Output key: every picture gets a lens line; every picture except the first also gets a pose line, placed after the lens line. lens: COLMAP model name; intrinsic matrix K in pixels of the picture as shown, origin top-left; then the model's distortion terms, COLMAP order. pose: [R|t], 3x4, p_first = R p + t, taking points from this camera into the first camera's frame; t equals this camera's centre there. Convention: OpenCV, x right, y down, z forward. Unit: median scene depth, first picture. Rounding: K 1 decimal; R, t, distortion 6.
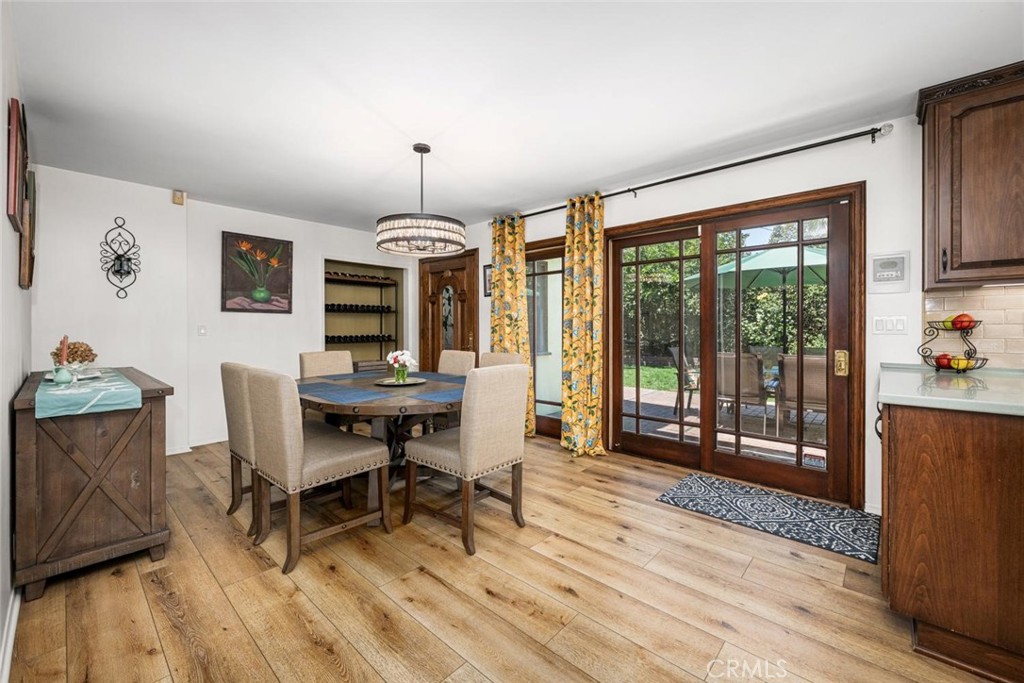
lens RADIAL K [[413.5, 0, 511.4], [0, 413.5, 347.9], [0, 0, 1]] dist [-0.001392, -0.000229]
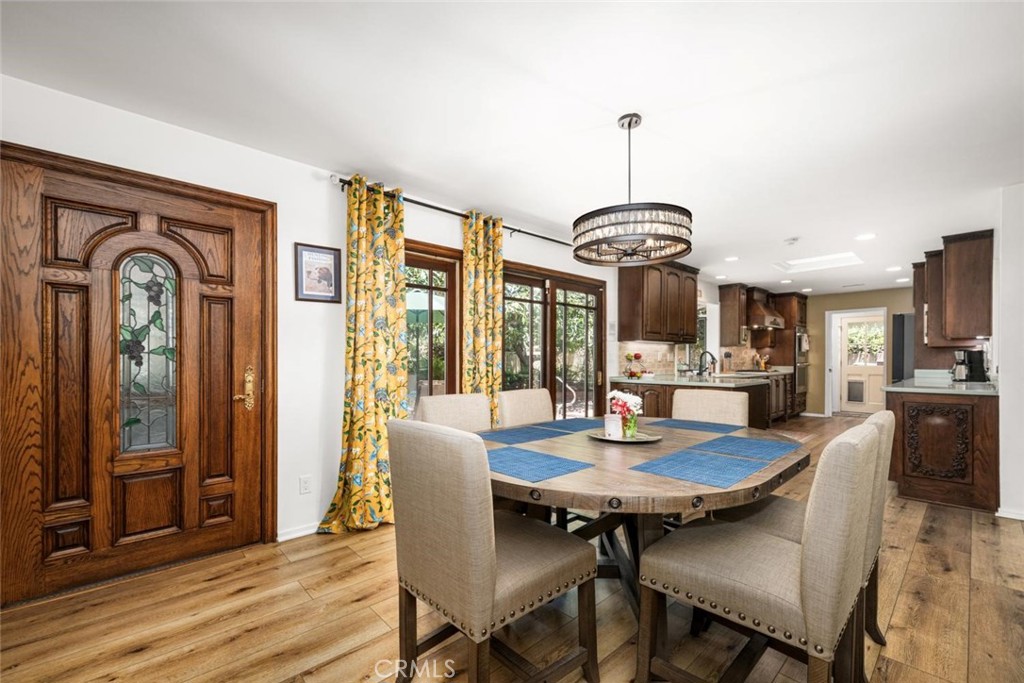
lens RADIAL K [[435.4, 0, 512.4], [0, 435.4, 361.5], [0, 0, 1]] dist [0.000989, 0.000318]
pose [[0.070416, -0.002981, 0.997513, -0.944407], [0.050700, 0.998714, -0.000594, -0.045713], [-0.996228, 0.050616, 0.070476, 1.053773]]
